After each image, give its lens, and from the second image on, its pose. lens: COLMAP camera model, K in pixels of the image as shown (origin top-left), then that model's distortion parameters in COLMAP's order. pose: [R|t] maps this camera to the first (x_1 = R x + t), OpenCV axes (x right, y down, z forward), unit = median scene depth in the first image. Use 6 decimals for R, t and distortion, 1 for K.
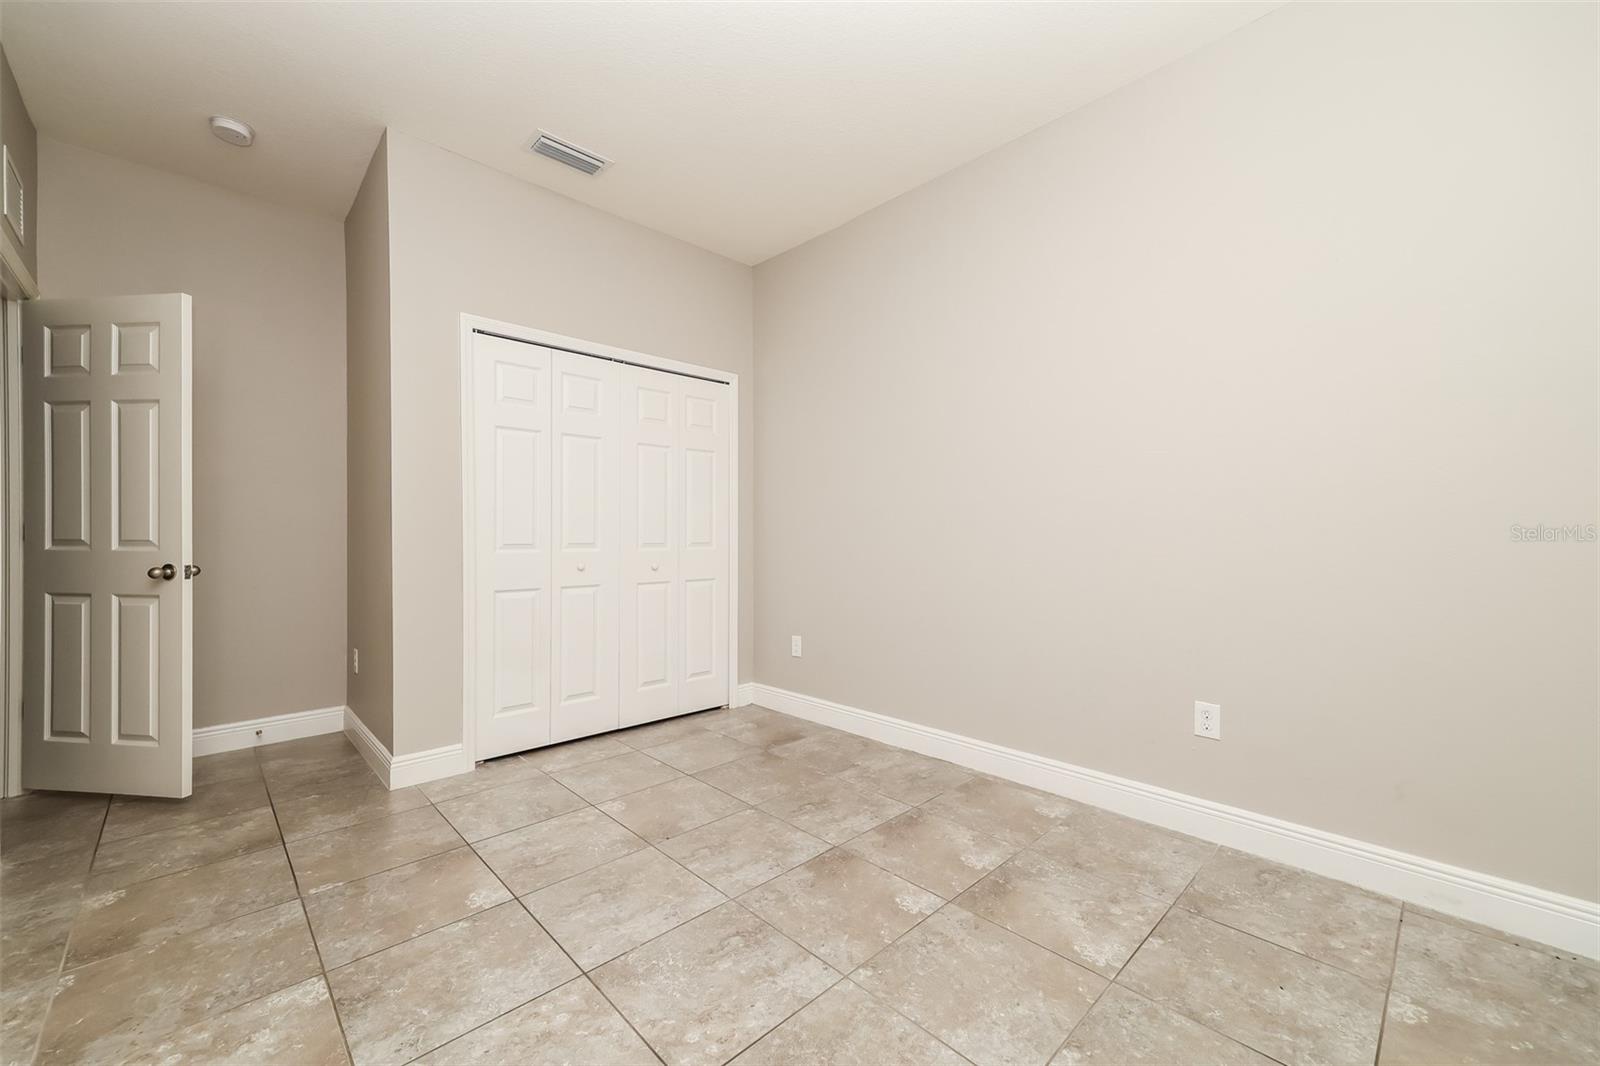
lens RADIAL K [[646.0, 0, 796.7], [0, 646.0, 537.9], [0, 0, 1]] dist [0.002834, -0.000434]
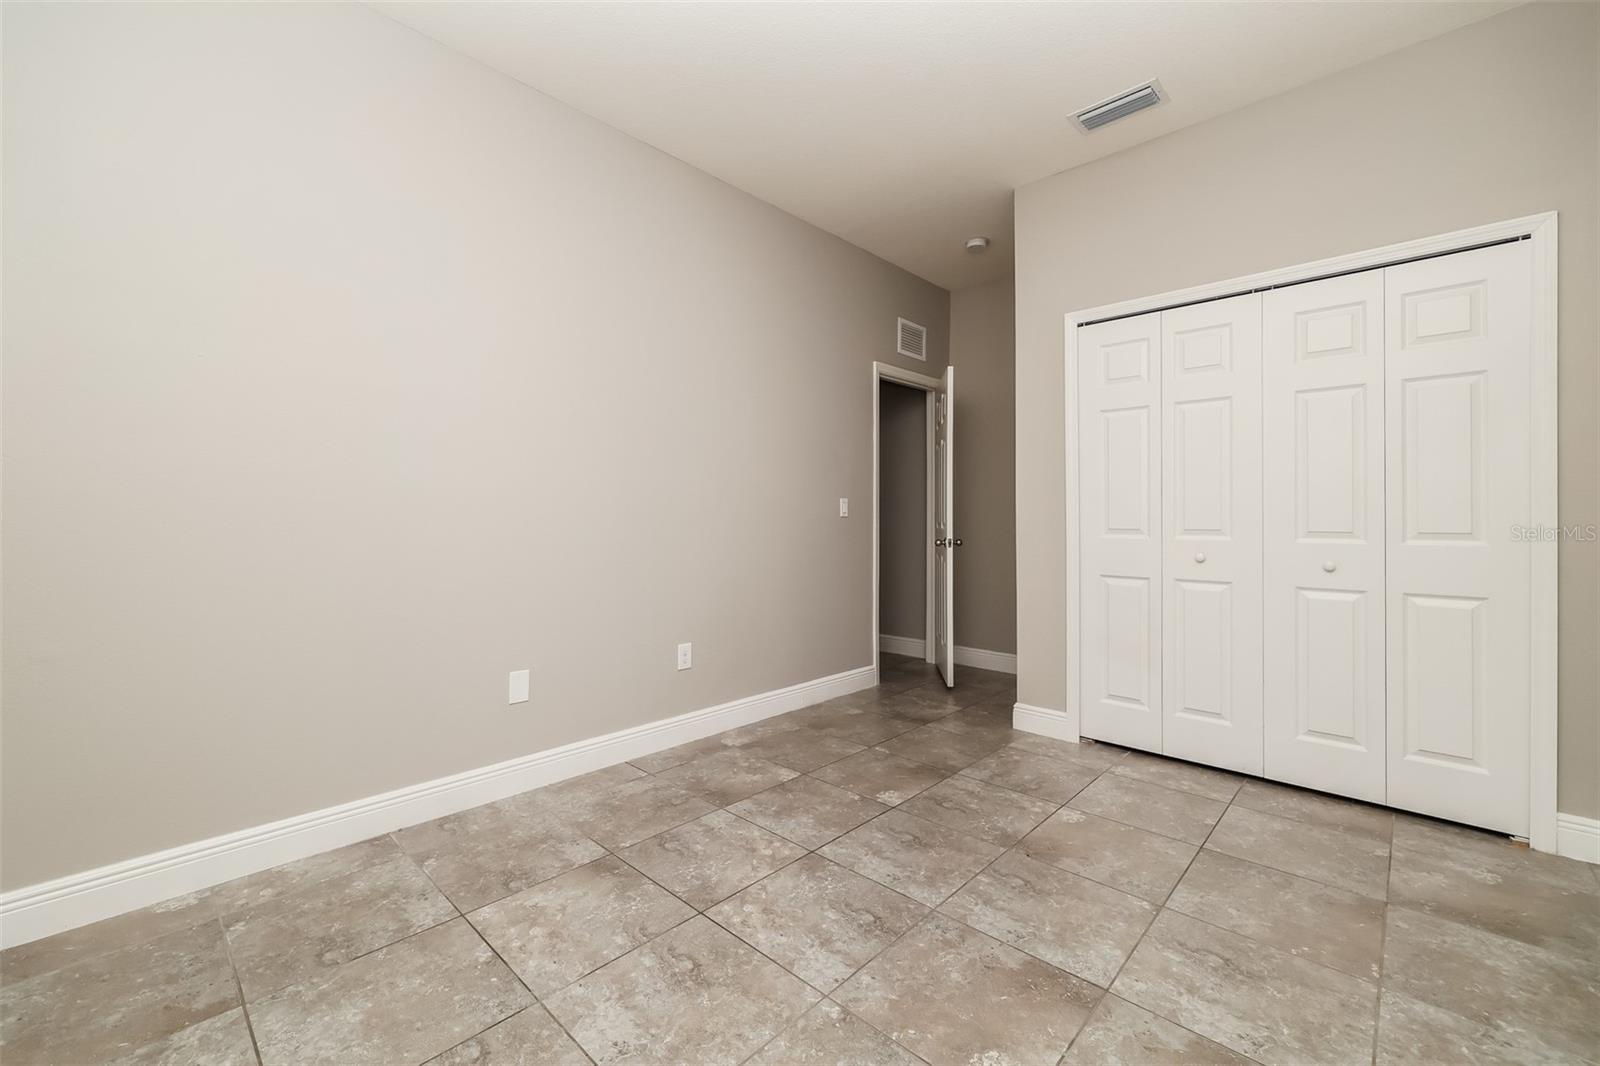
lens RADIAL K [[646.0, 0, 800.2], [0, 646.0, 523.2], [0, 0, 1]] dist [0.002834, -0.000434]
pose [[0.044592, 0.001045, -0.999005, 0.694121], [-0.012741, 0.999919, 0.000477, 0.007621], [0.998924, 0.012707, 0.044602, 0.648203]]
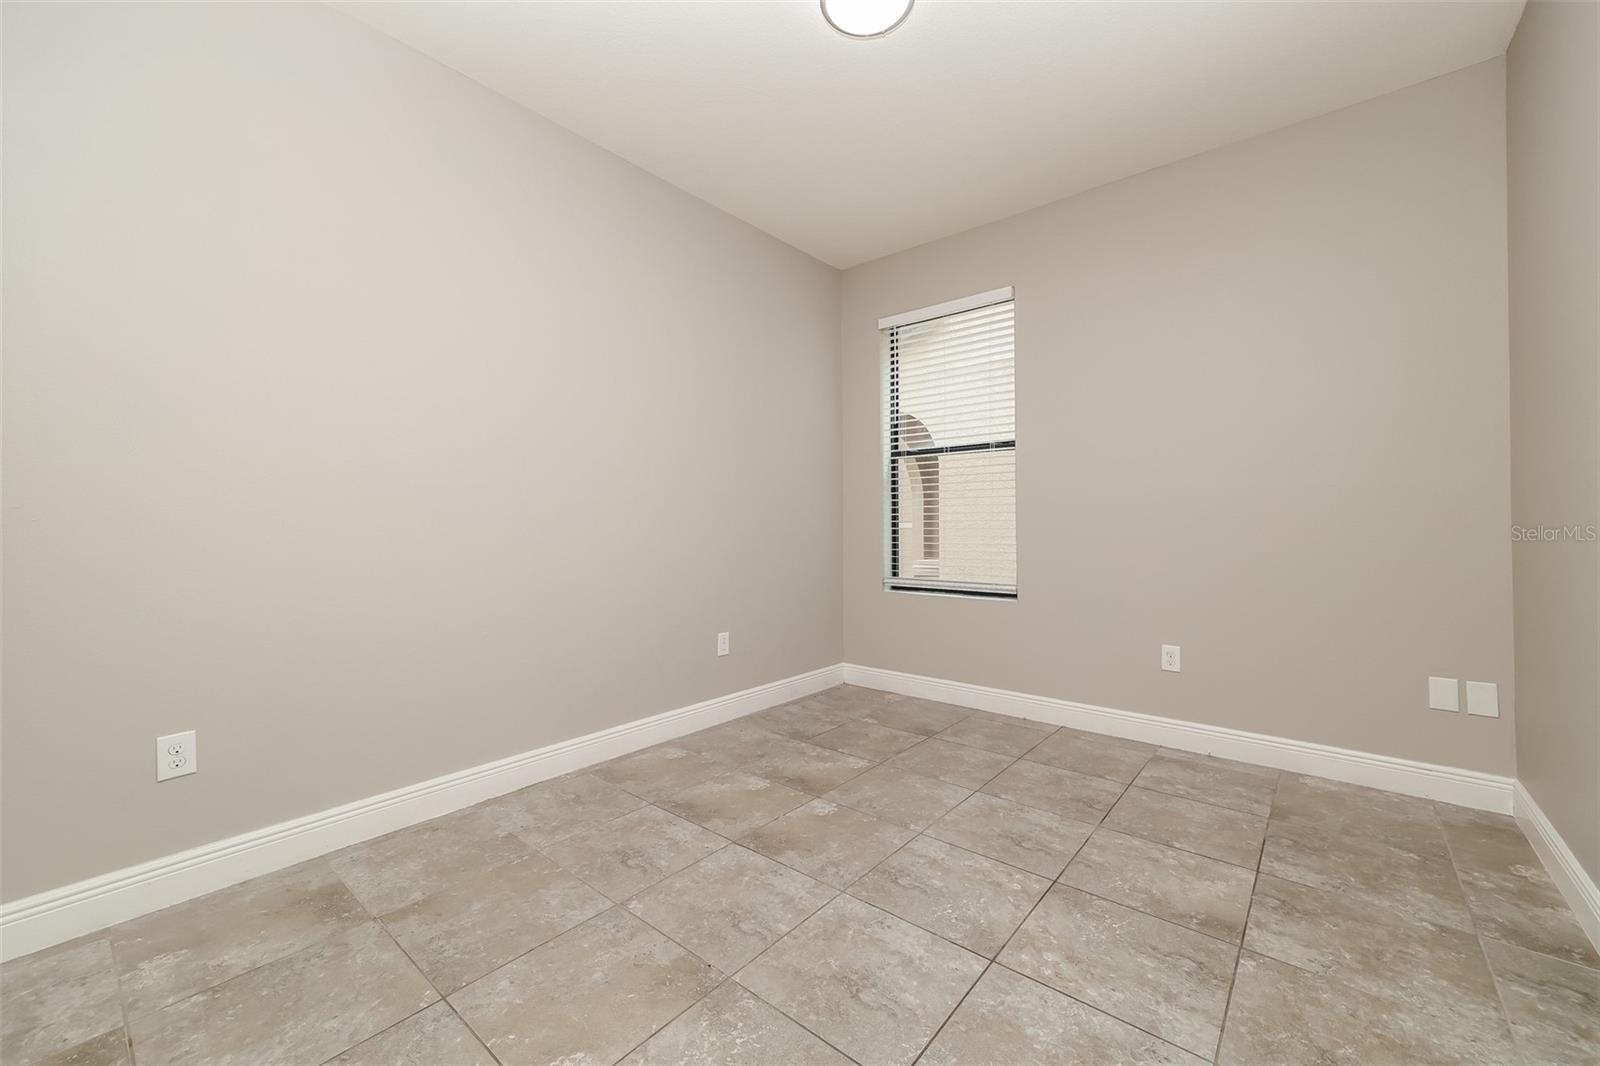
lens RADIAL K [[646.0, 0, 825.6], [0, 646.0, 522.7], [0, 0, 1]] dist [0.002834, -0.000434]
pose [[-0.144364, -0.000604, 0.989524, -0.900651], [0.012248, 0.999922, 0.002397, 0.001718], [-0.989449, 0.012465, -0.144345, 0.987562]]
